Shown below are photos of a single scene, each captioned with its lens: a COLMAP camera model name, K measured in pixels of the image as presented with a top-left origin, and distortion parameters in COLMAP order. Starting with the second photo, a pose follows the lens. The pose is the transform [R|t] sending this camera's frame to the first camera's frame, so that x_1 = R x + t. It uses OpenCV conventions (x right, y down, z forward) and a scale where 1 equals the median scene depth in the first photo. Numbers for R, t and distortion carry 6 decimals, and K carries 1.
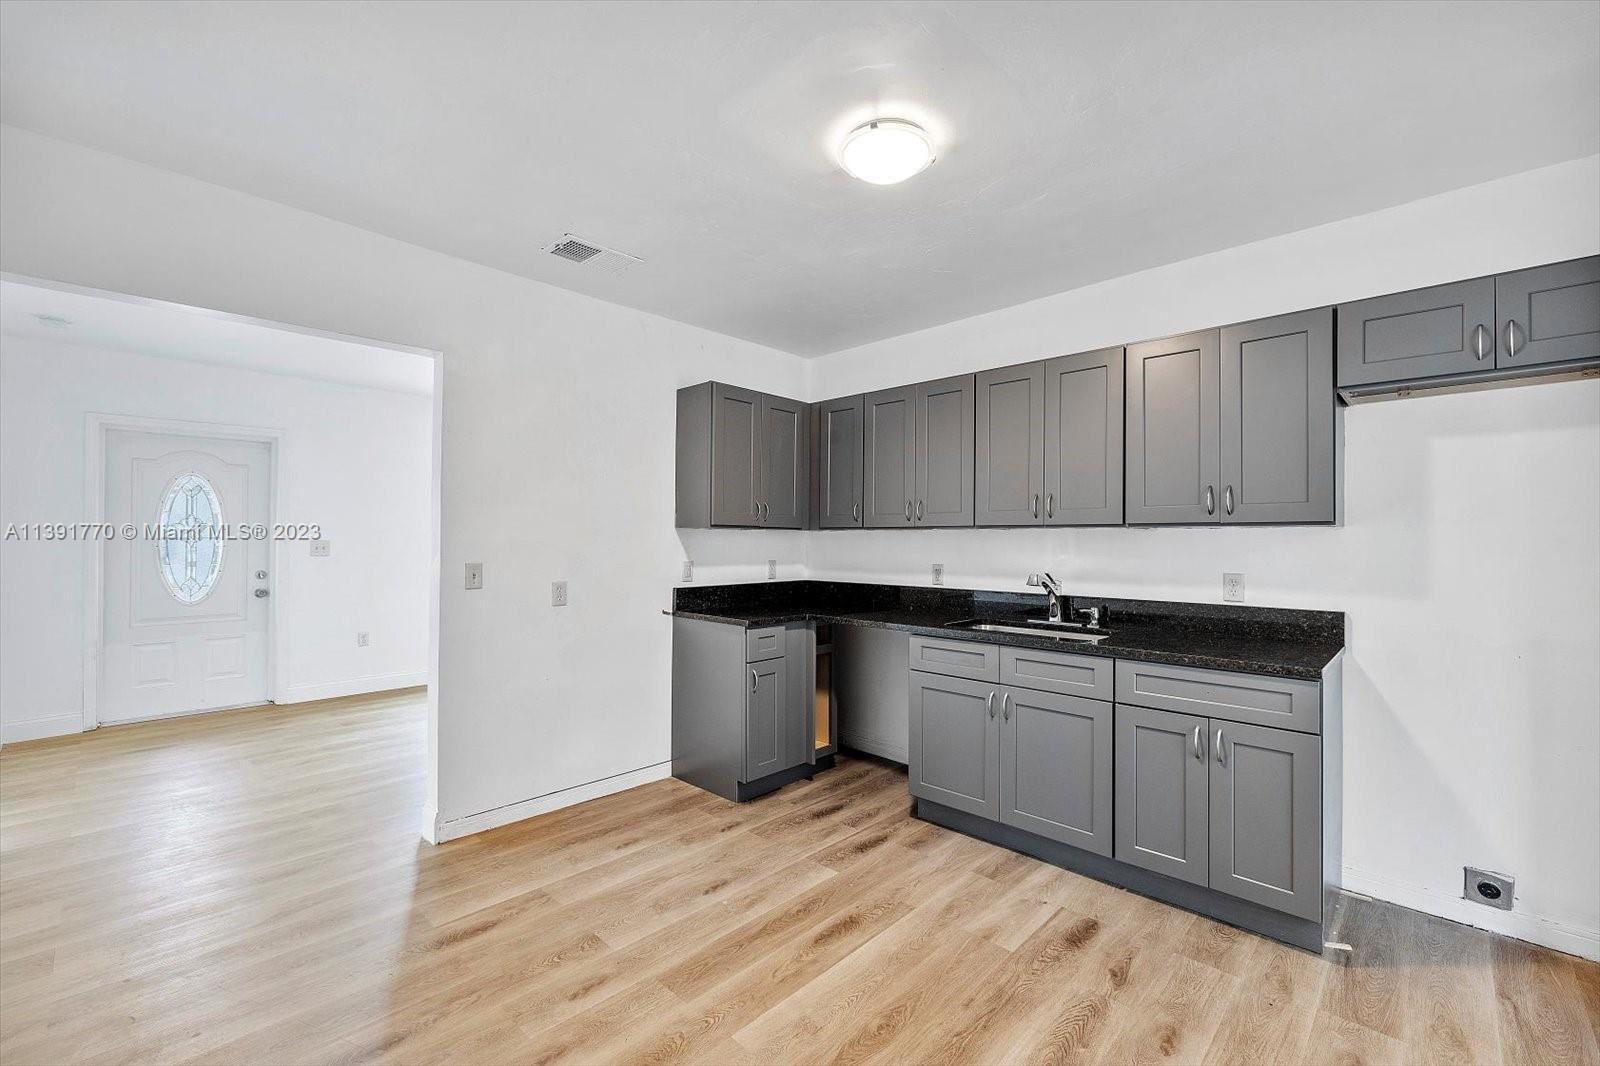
lens RADIAL K [[670.3, 0, 801.2], [0, 670.3, 531.5], [0, 0, 1]] dist [-0.004626, 0.000428]
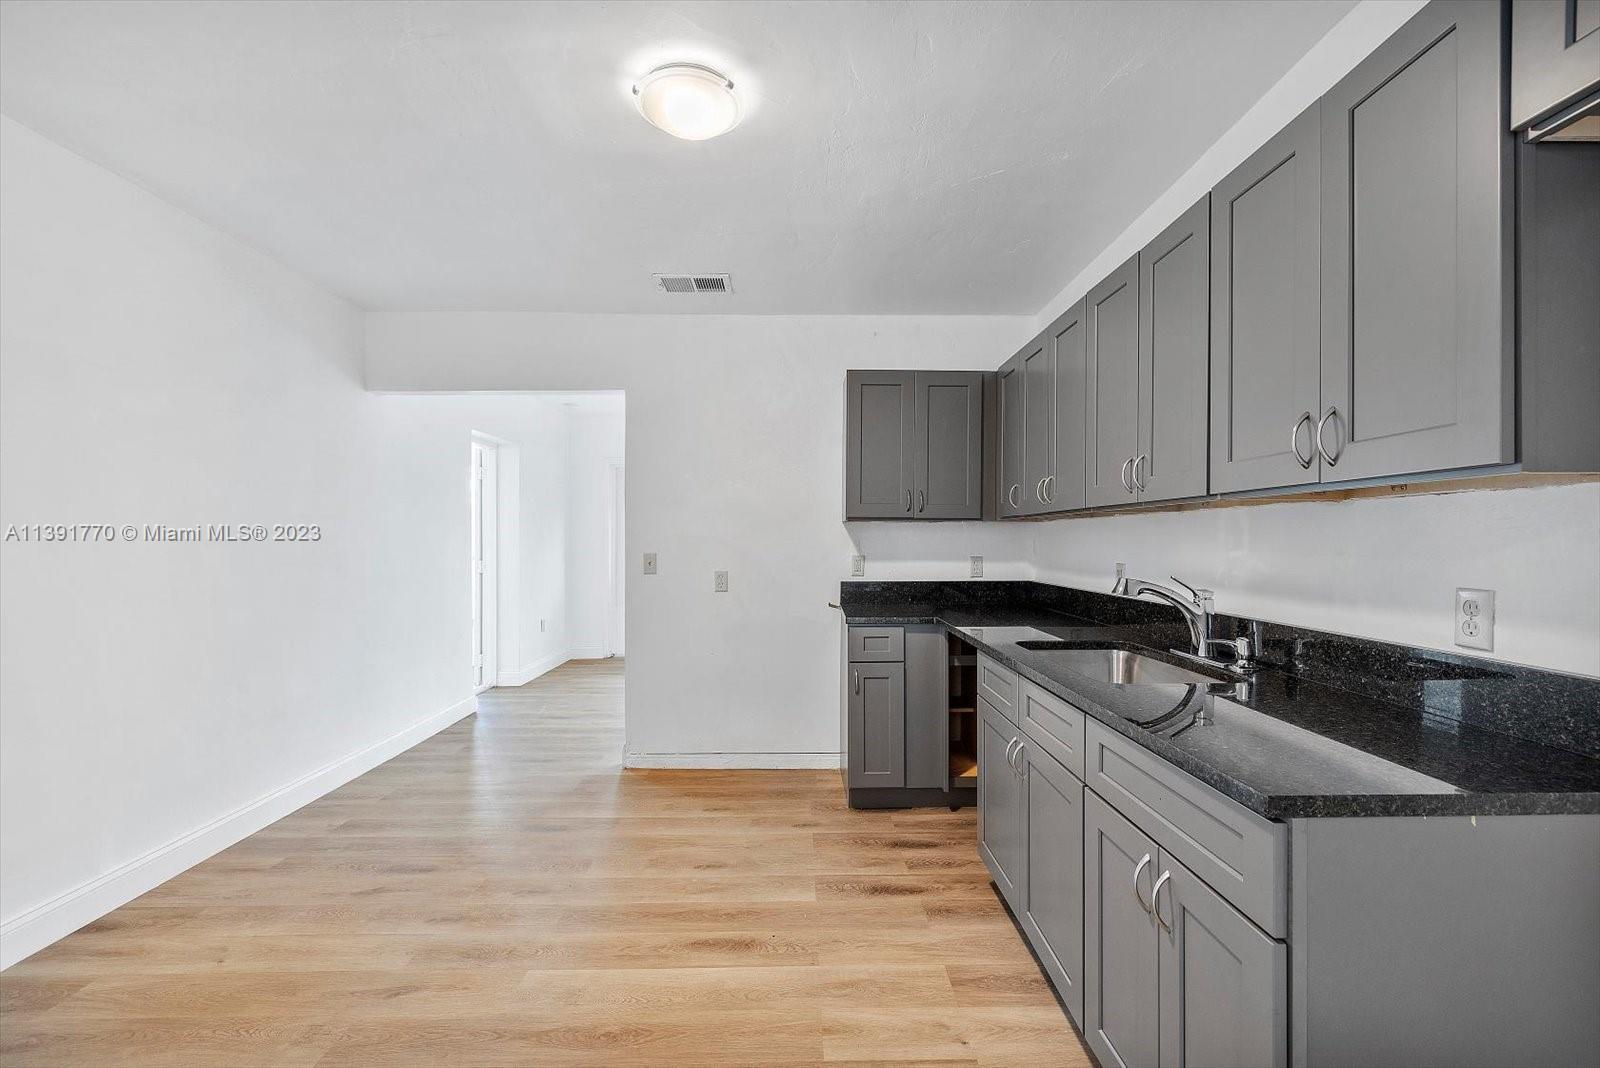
lens RADIAL K [[670.3, 0, 805.5], [0, 670.3, 545.1], [0, 0, 1]] dist [-0.004626, 0.000428]
pose [[0.704690, 0.000343, -0.709515, 0.598481], [0.014669, 0.999779, 0.015053, 0.017035], [0.709363, -0.021016, 0.704530, 0.322528]]
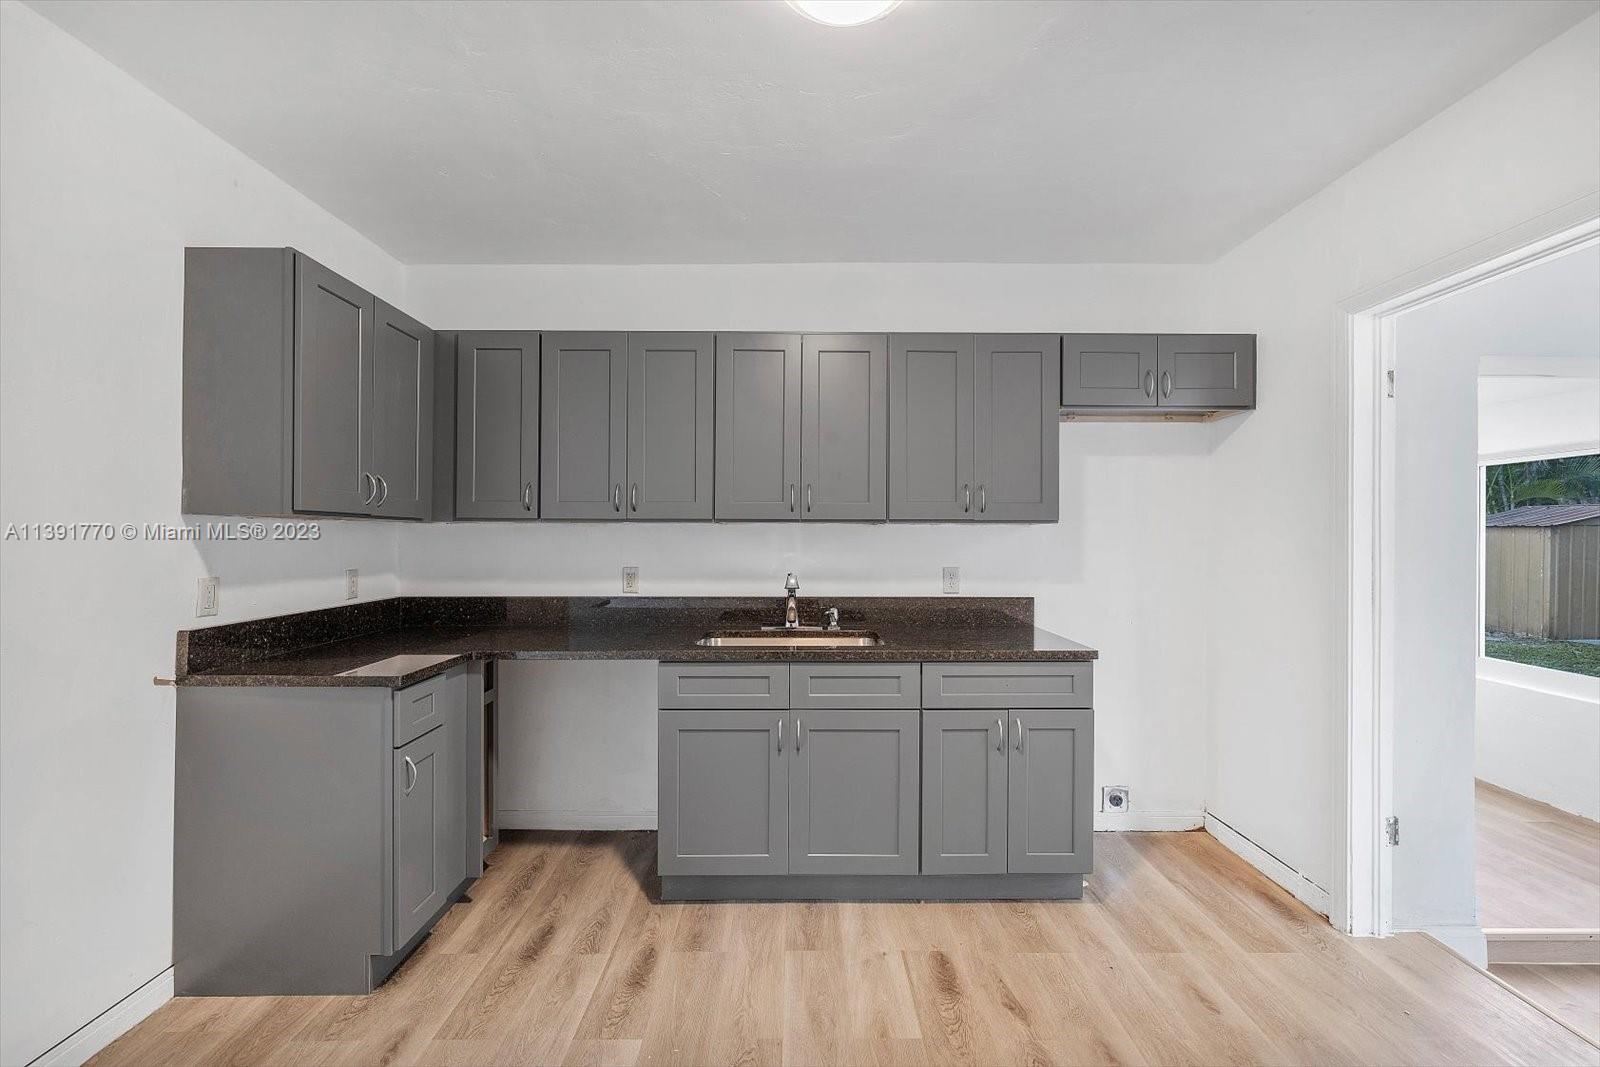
lens RADIAL K [[670.3, 0, 802.3], [0, 670.3, 534.3], [0, 0, 1]] dist [-0.004626, 0.000428]
pose [[0.713796, -0.001314, 0.700352, -0.257942], [-0.008166, 0.999915, 0.010200, 0.000812], [-0.700306, -0.013000, 0.713725, 0.371121]]
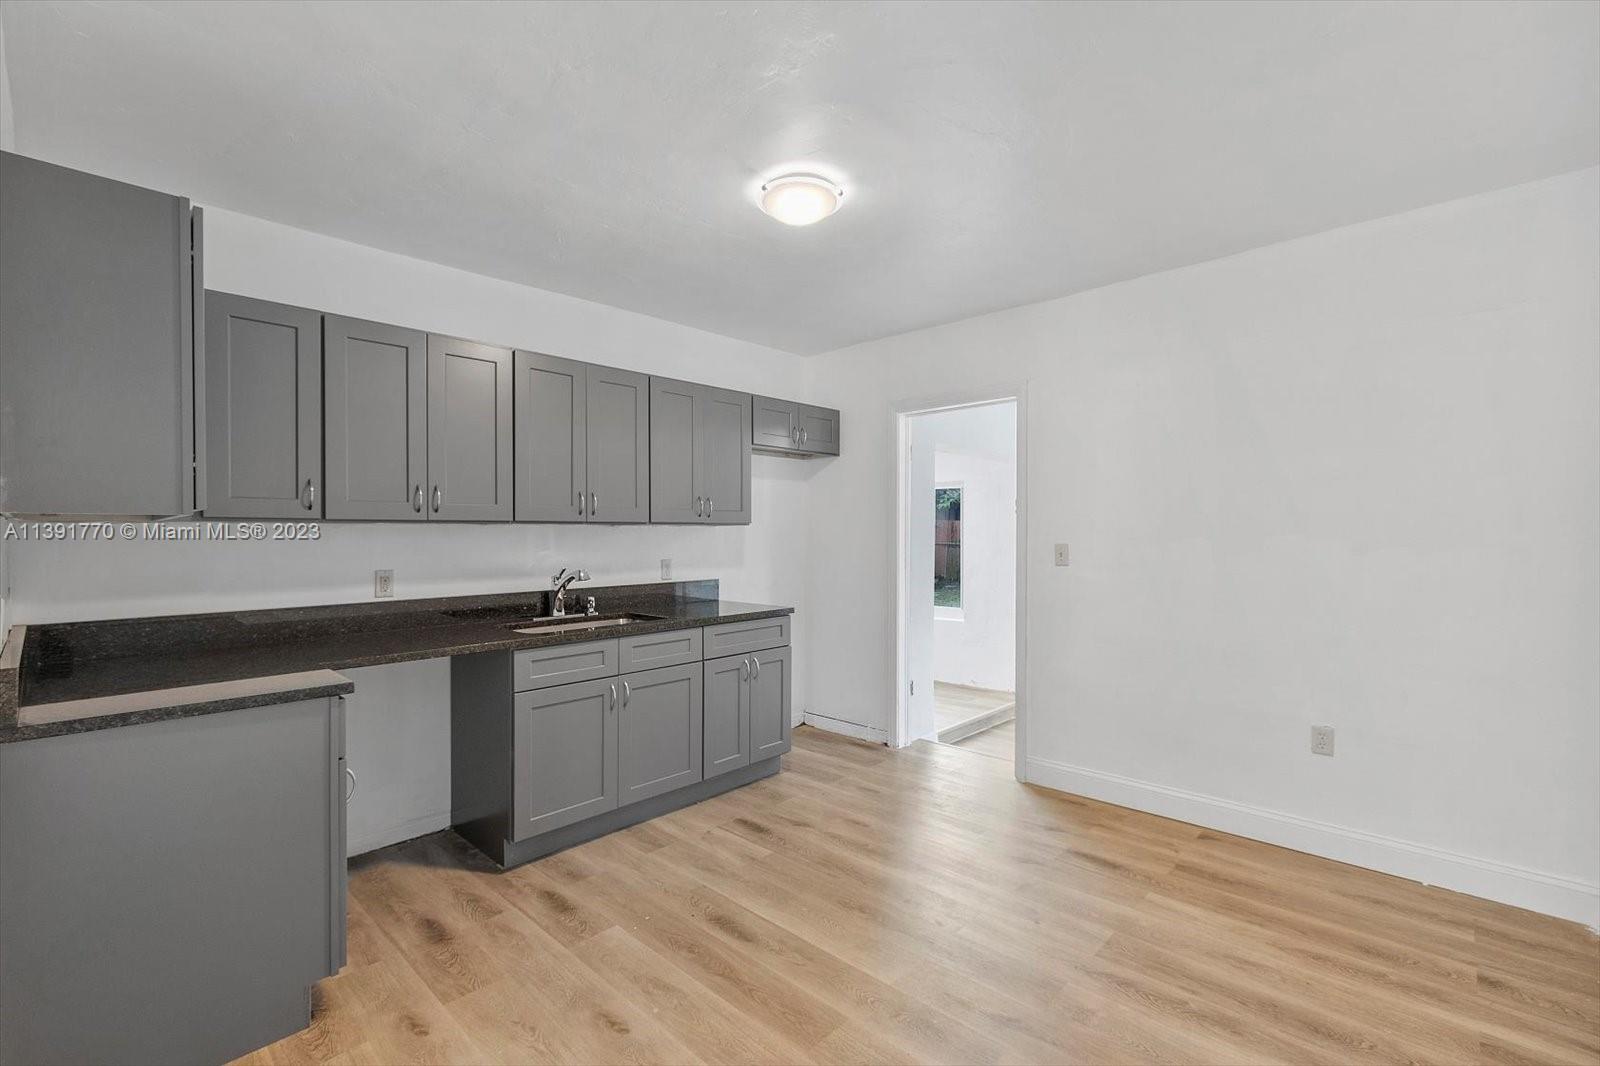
lens RADIAL K [[692.9, 0, 809.2], [0, 692.9, 536.0], [0, 0, 1]] dist [-0.018674, 0.004591]
pose [[-0.015071, -0.006361, 0.999866, -0.723498], [-0.006111, 0.999962, 0.006270, 0.003762], [-0.999868, -0.006016, -0.015109, 0.675139]]
